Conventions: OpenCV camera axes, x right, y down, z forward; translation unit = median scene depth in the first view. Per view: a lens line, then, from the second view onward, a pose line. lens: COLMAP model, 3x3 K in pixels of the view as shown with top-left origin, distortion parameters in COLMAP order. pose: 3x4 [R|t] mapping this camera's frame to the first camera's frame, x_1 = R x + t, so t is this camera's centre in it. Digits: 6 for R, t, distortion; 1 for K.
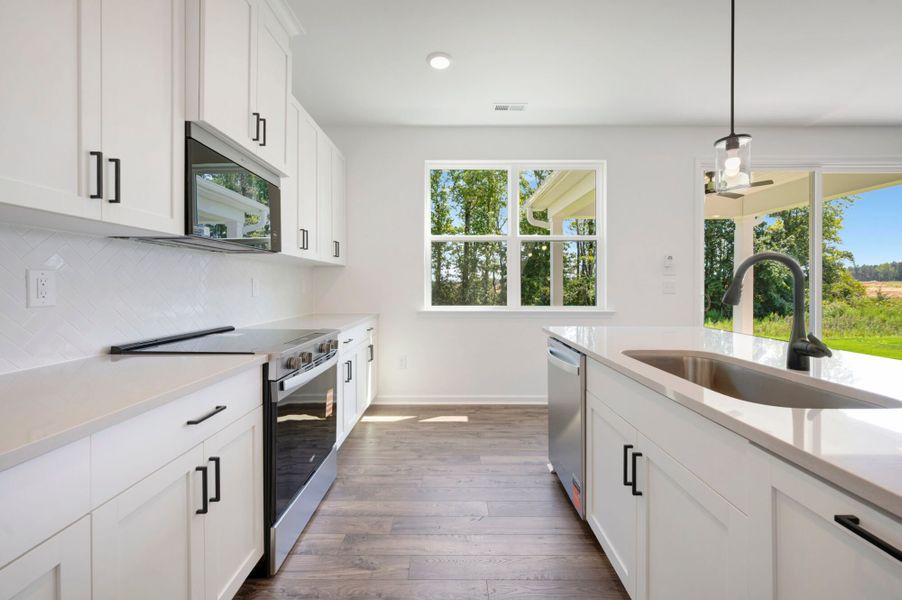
lens RADIAL K [[364.1, 0, 454.1], [0, 364.1, 287.7], [0, 0, 1]] dist [0.000980, 0.000286]
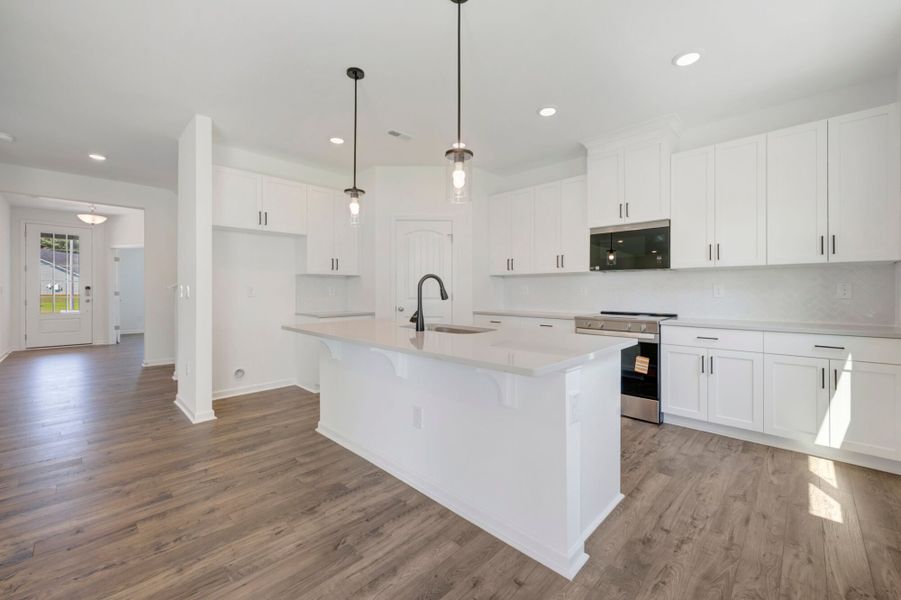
lens RADIAL K [[363.7, 0, 453.6], [0, 363.7, 287.7], [0, 0, 1]] dist [0.000980, 0.000286]
pose [[-0.697033, 0.002638, -0.717035, 0.779729], [0.005689, 0.999982, -0.001851, -0.009836], [0.717017, -0.005369, -0.697035, 0.883033]]
